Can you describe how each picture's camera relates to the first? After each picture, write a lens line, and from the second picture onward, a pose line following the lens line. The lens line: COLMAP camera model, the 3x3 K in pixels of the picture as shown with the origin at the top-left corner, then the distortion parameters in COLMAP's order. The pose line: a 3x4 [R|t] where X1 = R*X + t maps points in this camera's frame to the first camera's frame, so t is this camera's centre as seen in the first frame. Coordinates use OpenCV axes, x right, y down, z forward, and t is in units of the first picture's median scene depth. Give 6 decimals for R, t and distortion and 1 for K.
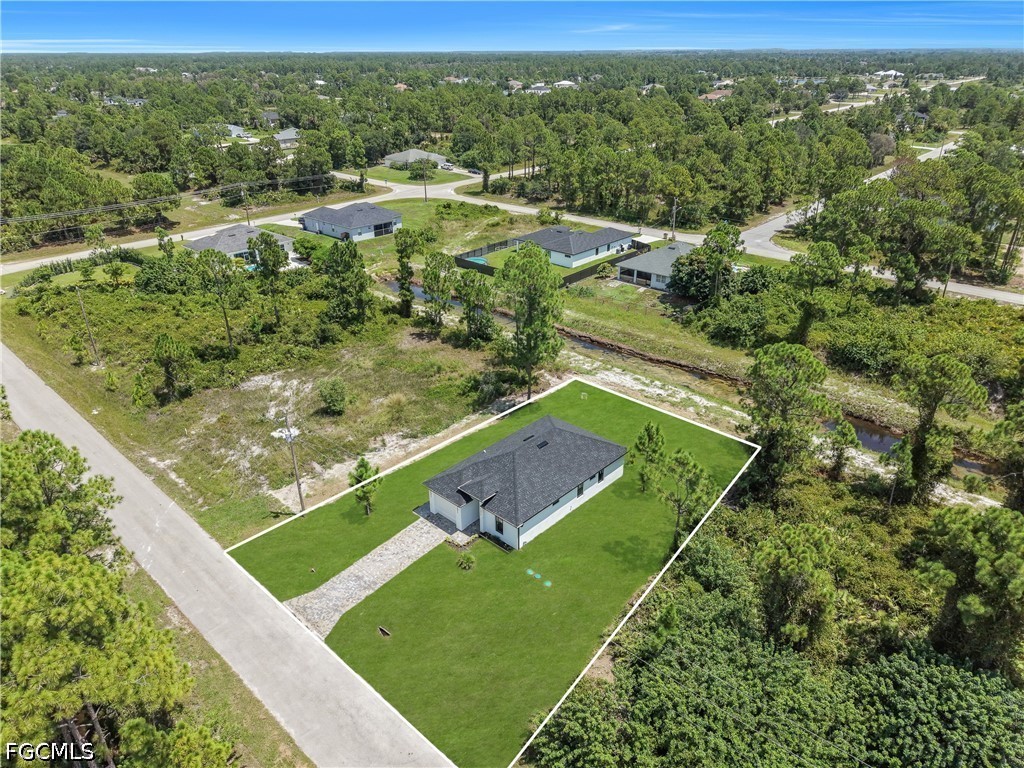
lens RADIAL K [[678.8, 0, 512.0], [0, 678.8, 384.0], [0, 0, 1]] dist [0.099105, -0.125852]
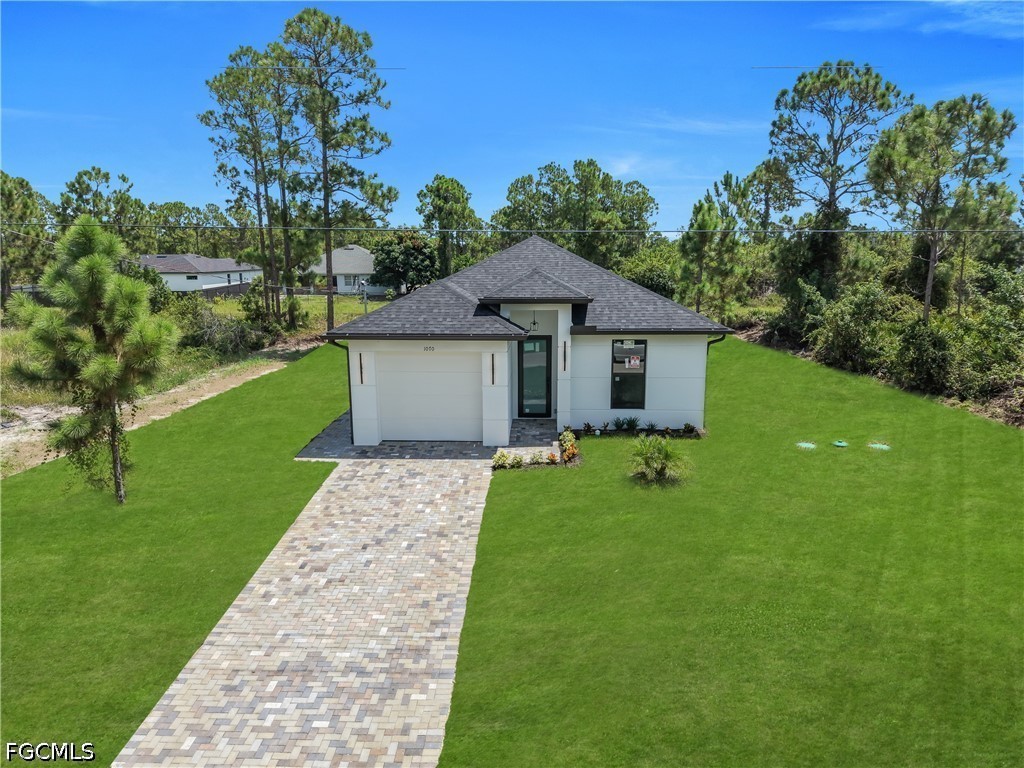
lens RADIAL K [[683.1, 0, 512.0], [0, 683.1, 384.0], [0, 0, 1]] dist [0.044968, -0.056217]
pose [[0.761439, -0.116610, 0.637662, -0.177707], [0.282698, 0.944952, -0.164768, 0.160730], [-0.583346, 0.305726, 0.752488, 0.508896]]
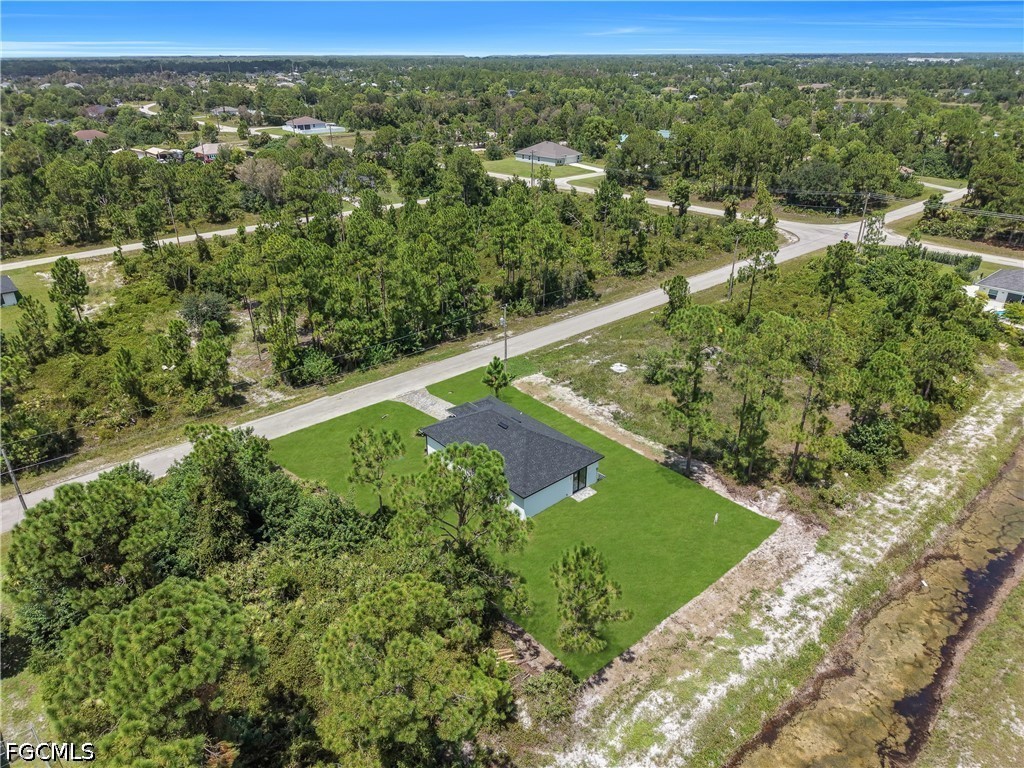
lens RADIAL K [[687.0, 0, 512.0], [0, 687.0, 384.0], [0, 0, 1]] dist [0.033698, -0.047914]
pose [[-0.104663, 0.433453, -0.895078, 0.679430], [-0.429435, 0.792091, 0.433794, -0.301824], [0.897012, 0.429780, 0.103238, 0.612918]]
